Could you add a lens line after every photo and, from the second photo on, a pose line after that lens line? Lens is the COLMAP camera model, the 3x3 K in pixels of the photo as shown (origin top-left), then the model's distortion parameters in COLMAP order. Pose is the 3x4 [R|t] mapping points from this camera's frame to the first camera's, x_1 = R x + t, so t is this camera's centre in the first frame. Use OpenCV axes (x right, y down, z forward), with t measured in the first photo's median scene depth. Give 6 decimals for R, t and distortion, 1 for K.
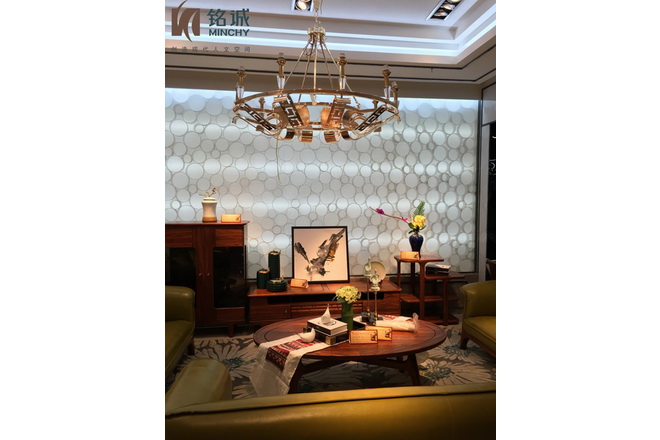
lens RADIAL K [[383.0, 0, 330.0], [0, 383.0, 220.0], [0, 0, 1]] dist [0.048822, -0.000122]
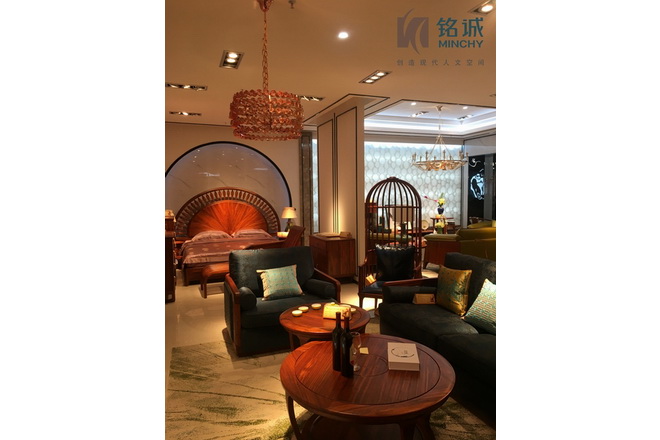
lens RADIAL K [[383.0, 0, 330.0], [0, 383.0, 220.0], [0, 0, 1]] dist [0.048822, -0.000122]
pose [[0.973134, -0.027559, 0.228582, -0.855304], [0.025496, 0.999603, 0.011978, 0.064936], [-0.228822, -0.005828, 0.973451, -0.951354]]
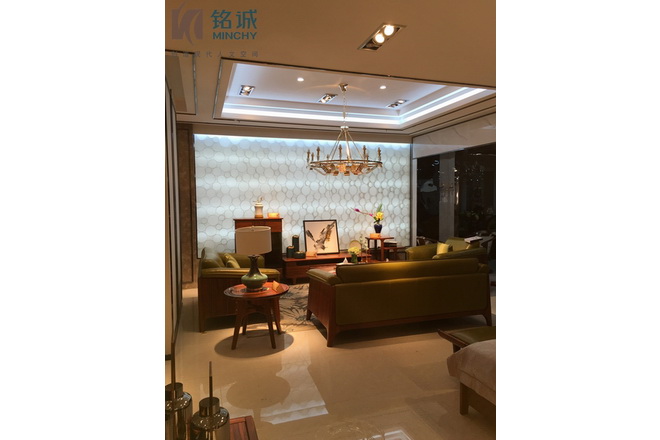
lens RADIAL K [[383.0, 0, 330.0], [0, 383.0, 220.0], [0, 0, 1]] dist [0.048822, -0.000122]
pose [[0.983141, -0.018920, 0.181865, -0.276161], [0.020227, 0.999781, -0.005331, 0.025659], [-0.181725, 0.008919, 0.983309, -0.592020]]
